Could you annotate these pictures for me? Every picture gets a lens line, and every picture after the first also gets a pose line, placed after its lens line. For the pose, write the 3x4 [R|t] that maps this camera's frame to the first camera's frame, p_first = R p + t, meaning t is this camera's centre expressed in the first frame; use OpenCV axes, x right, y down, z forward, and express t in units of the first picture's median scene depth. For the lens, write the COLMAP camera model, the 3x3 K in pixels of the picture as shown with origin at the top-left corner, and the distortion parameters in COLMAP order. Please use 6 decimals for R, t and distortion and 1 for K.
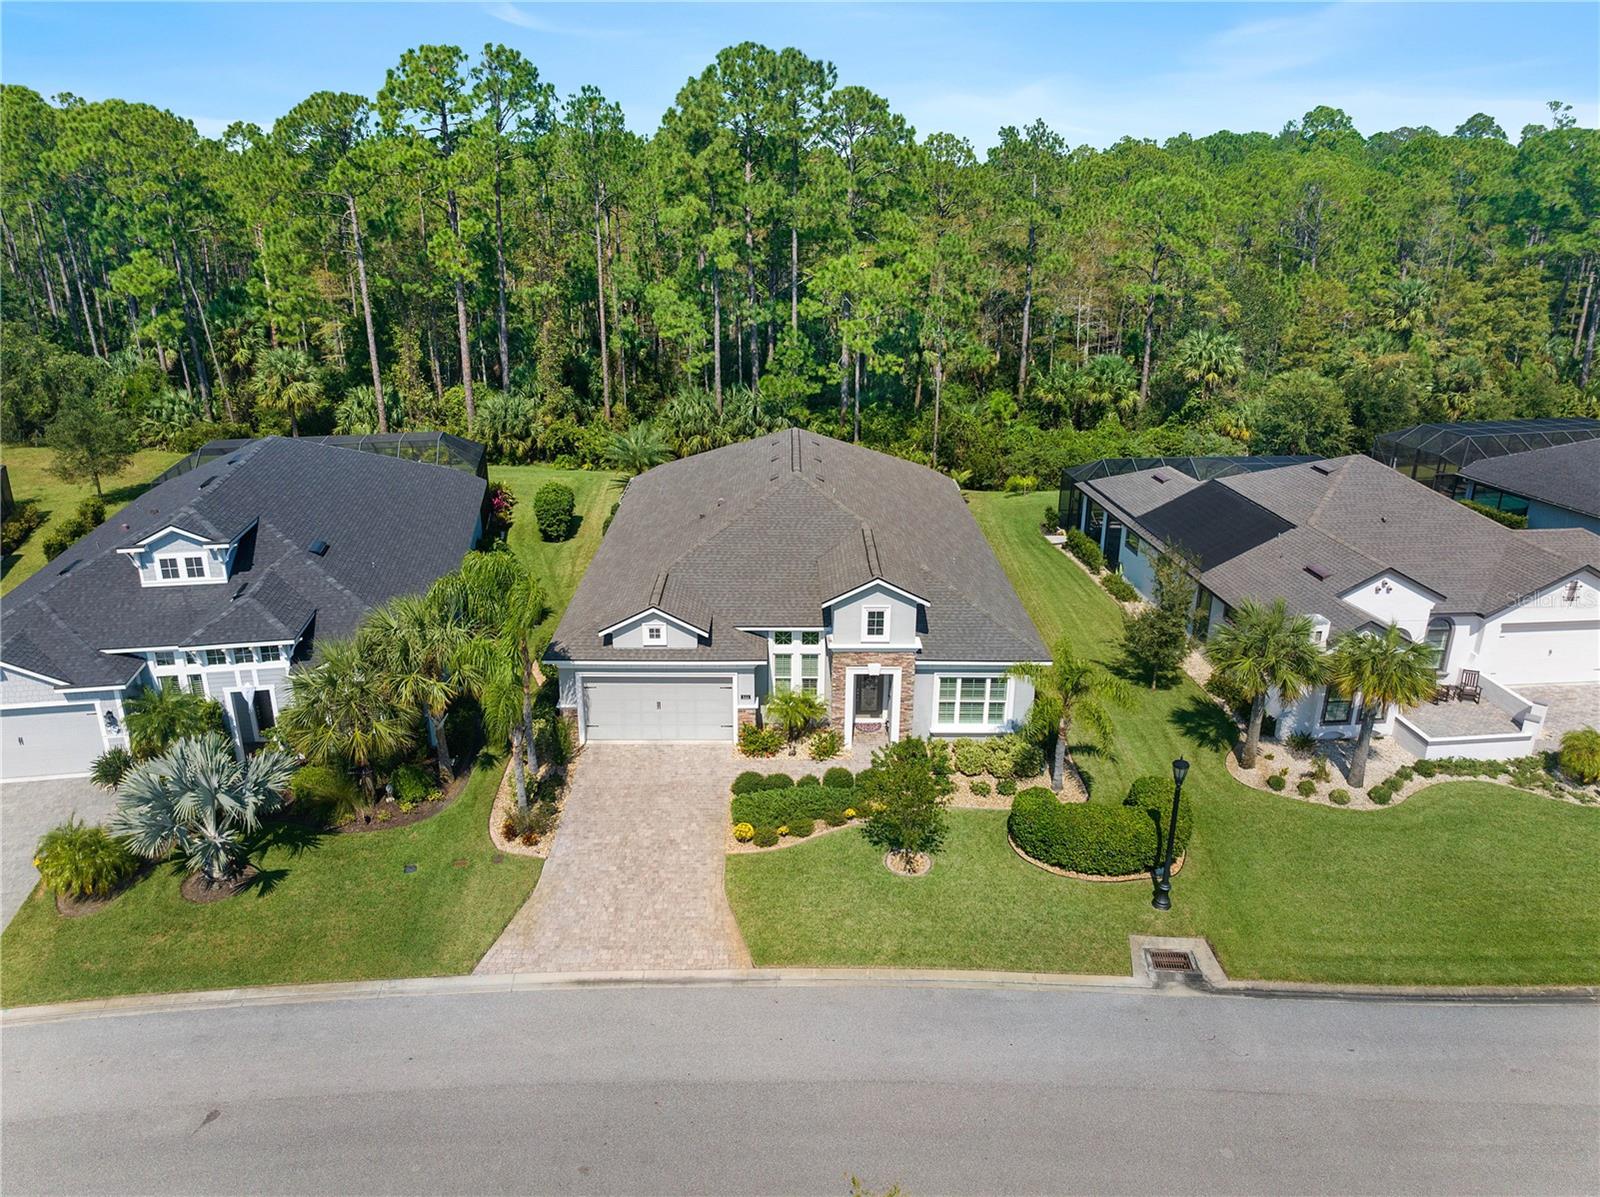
lens RADIAL K [[1132.1, 0, 797.2], [0, 1132.1, 578.8], [0, 0, 1]] dist [-0.043163, 0.004071]
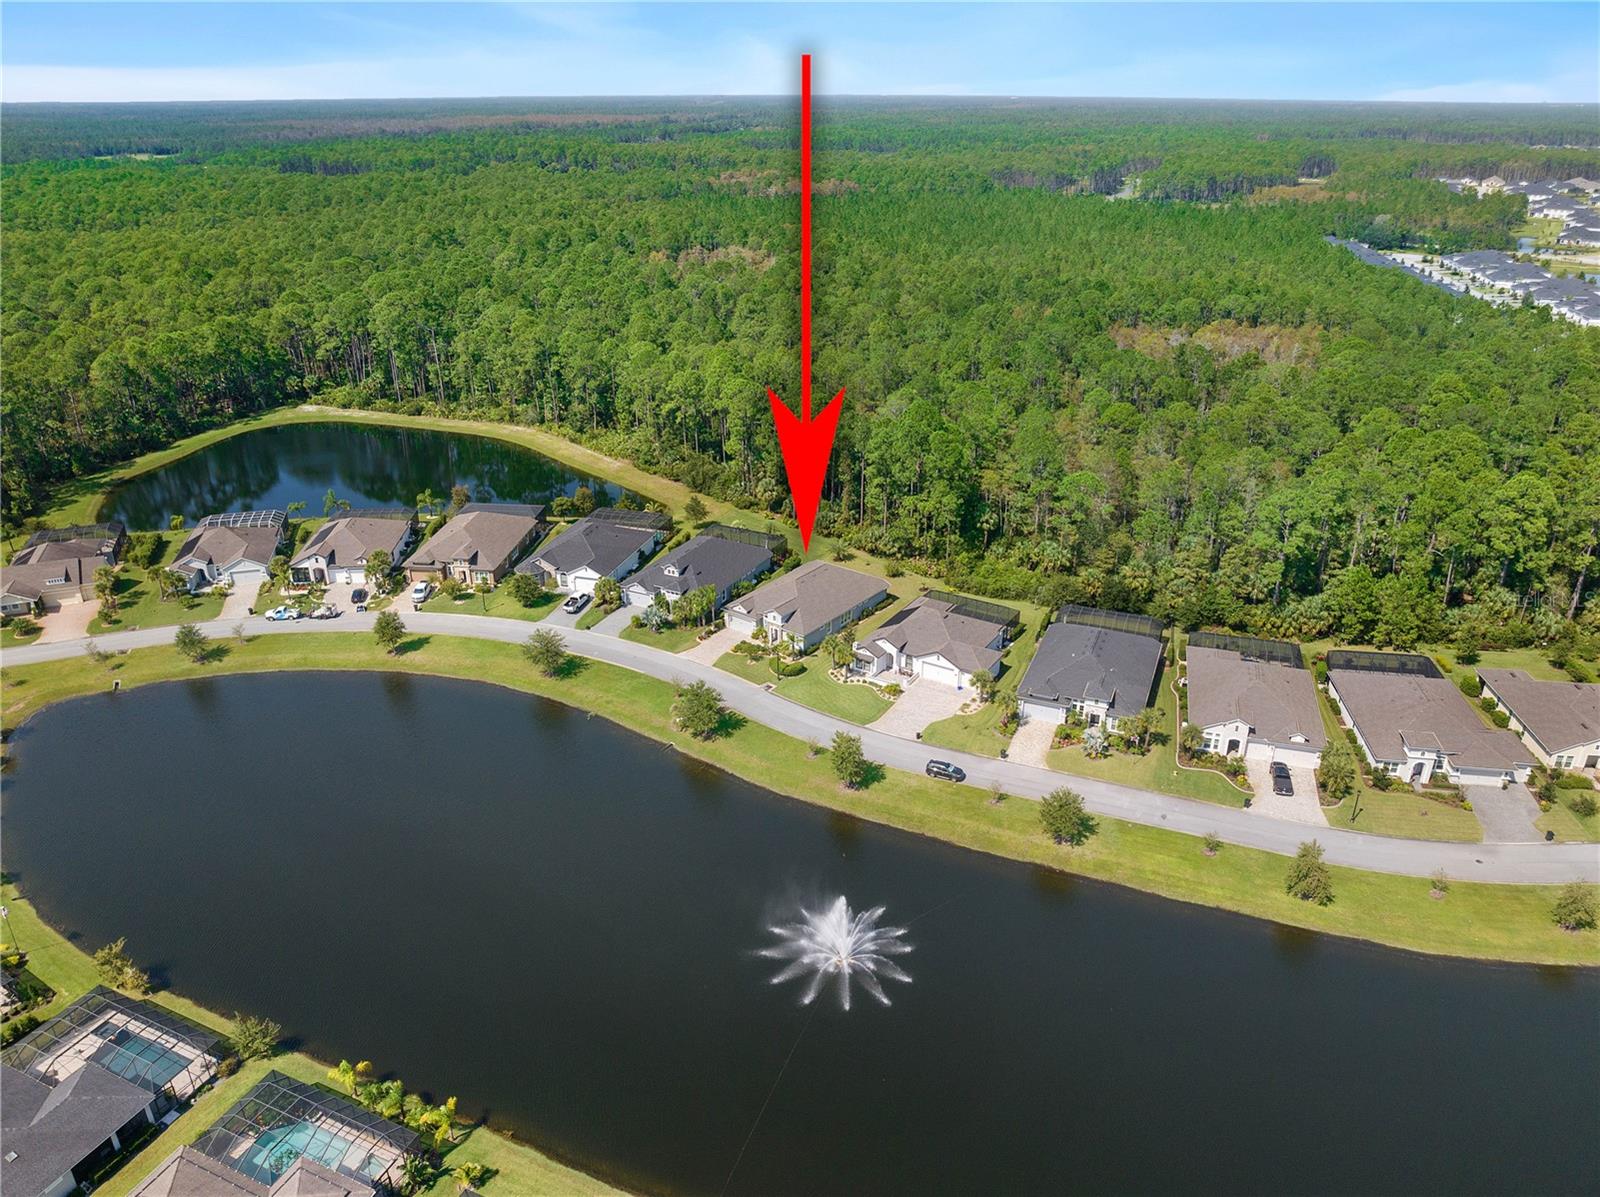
lens RADIAL K [[1134.2, 0, 782.4], [0, 1134.2, 596.6], [0, 0, 1]] dist [-0.044226, -0.003522]
pose [[0.781823, 0.245470, -0.573146, 2.772851], [-0.192831, 0.969368, 0.152127, -0.770835], [0.592932, -0.008416, 0.805209, -2.788161]]
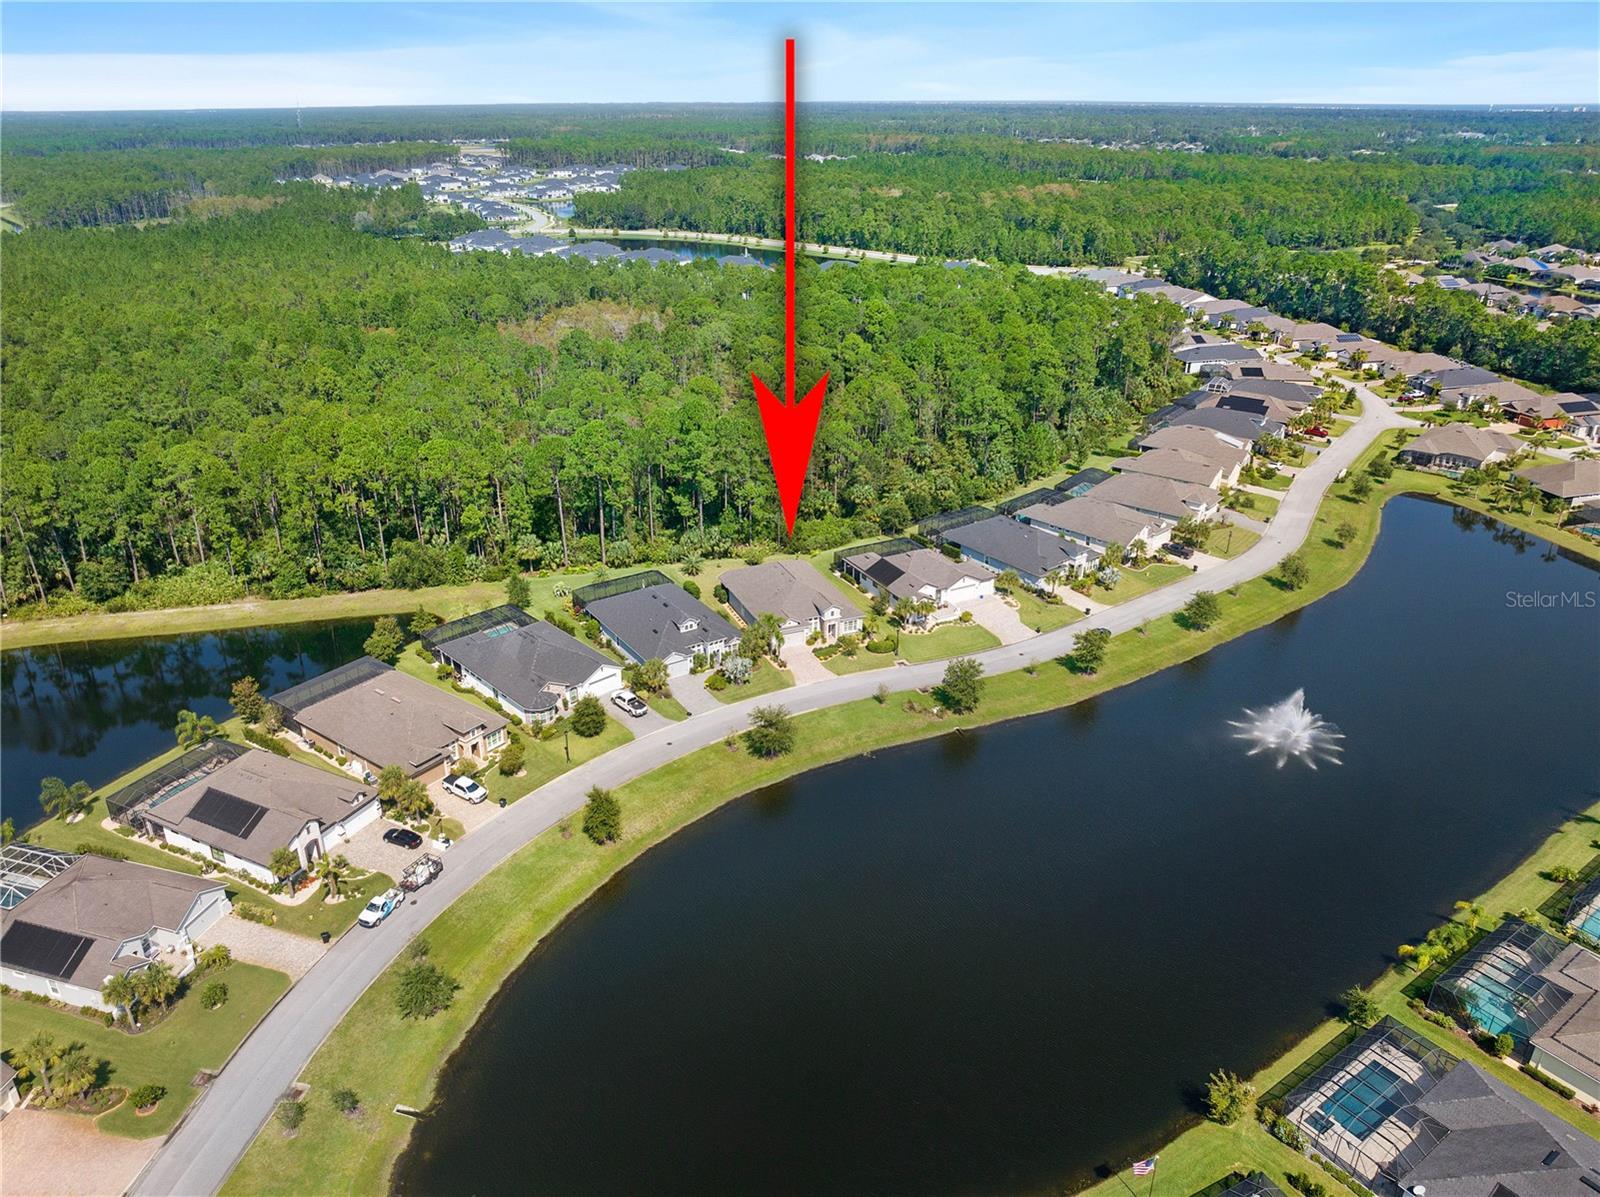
lens RADIAL K [[1135.1, 0, 781.6], [0, 1135.1, 626.2], [0, 0, 1]] dist [-0.042935, 0.003060]
pose [[0.930468, -0.168867, 0.325136, -1.701187], [0.131260, 0.982184, 0.134484, -0.583269], [-0.342053, -0.082456, 0.936056, -3.439302]]
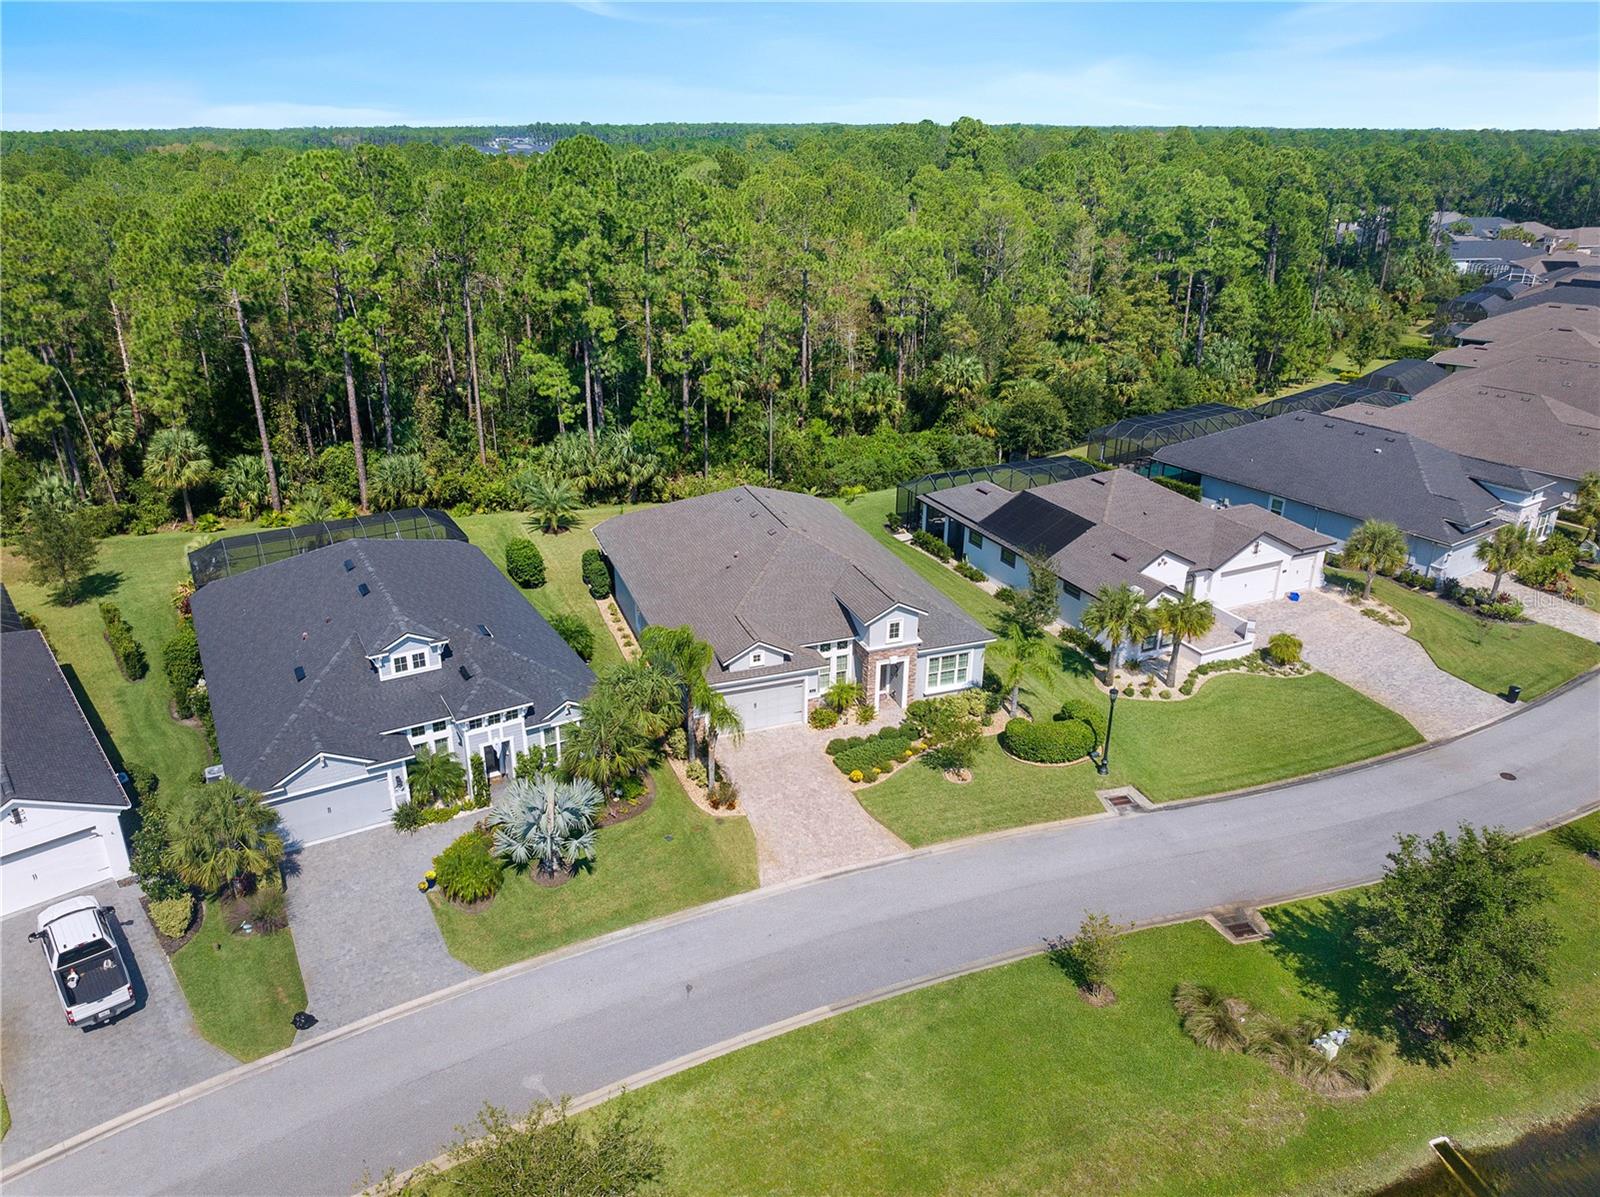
lens RADIAL K [[1134.2, 0, 782.4], [0, 1134.2, 596.6], [0, 0, 1]] dist [-0.044226, -0.003522]
pose [[0.947151, -0.132373, 0.292204, -0.513197], [0.113676, 0.990280, 0.080144, -0.145891], [-0.299972, -0.042692, 0.952992, -0.420561]]
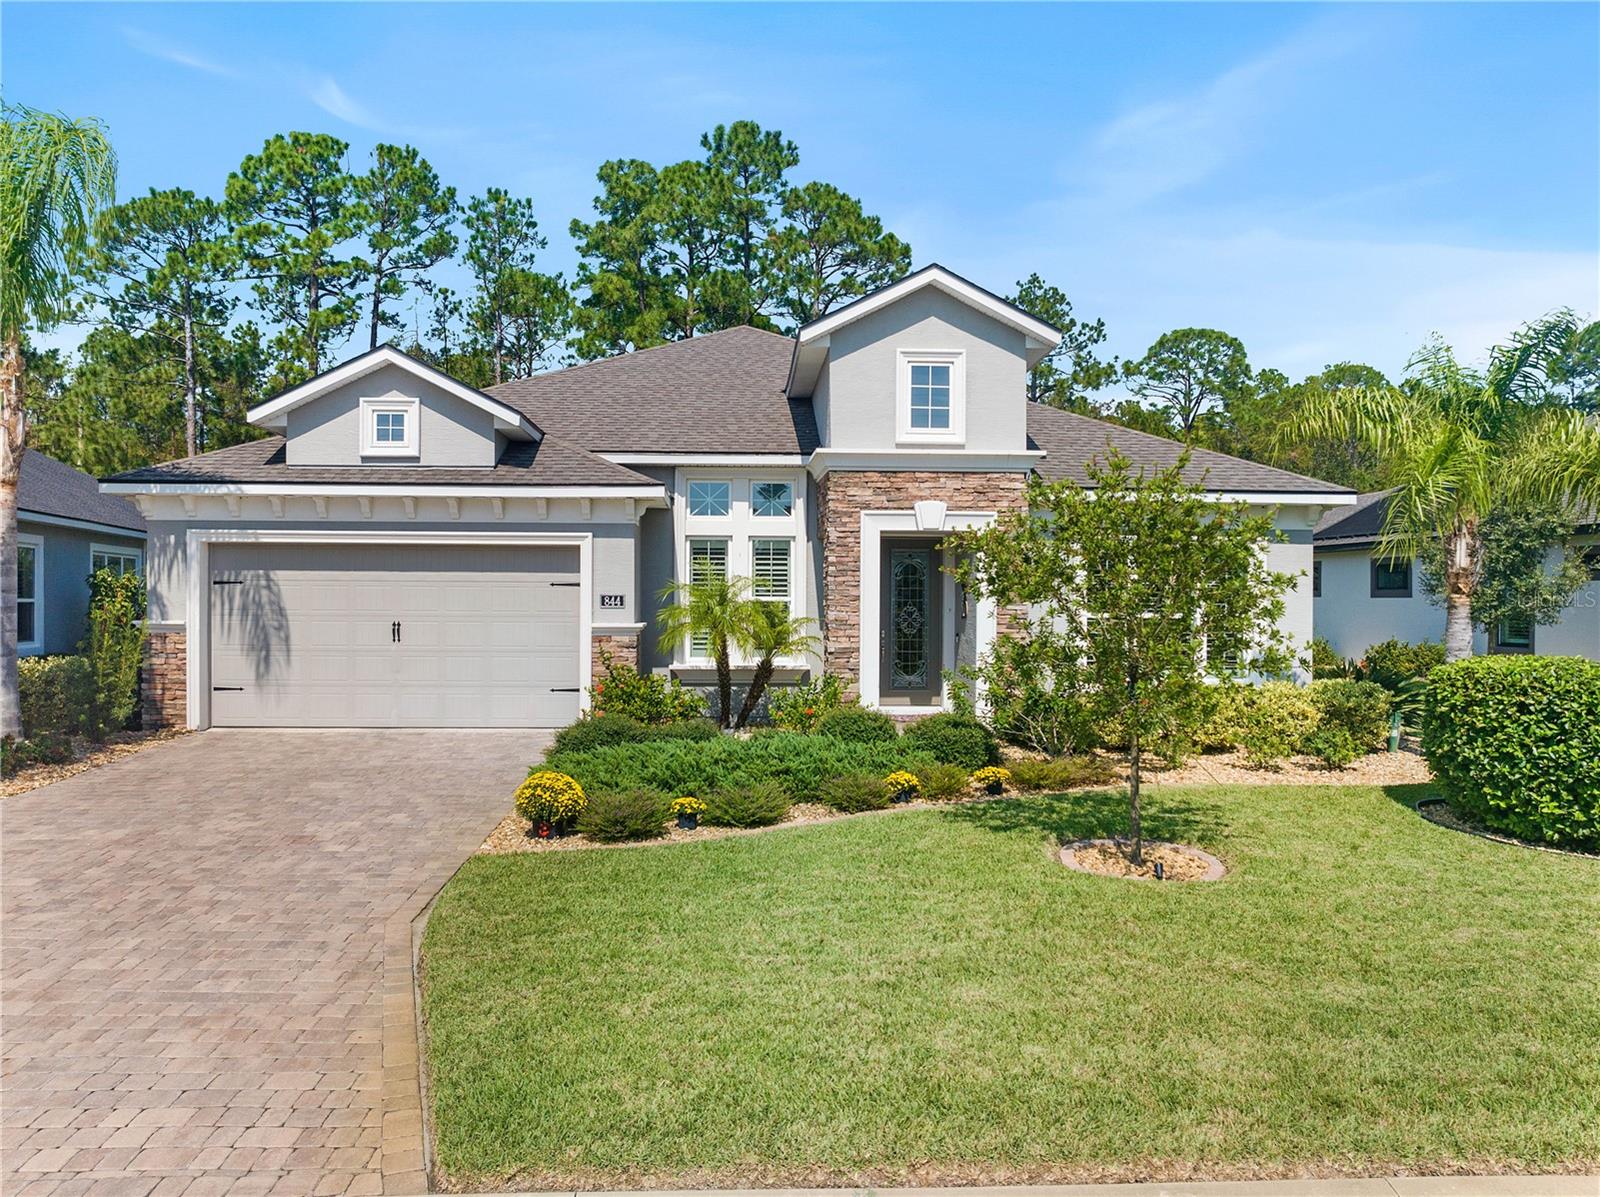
lens RADIAL K [[1144.3, 0, 800.0], [0, 1144.3, 598.5], [0, 0, 1]] dist [-0.040060, -0.002092]
pose [[0.999247, -0.002647, 0.038700, 0.005513], [0.015378, 0.942959, -0.332554, 0.242775], [-0.035612, 0.332898, 0.942290, 0.623252]]
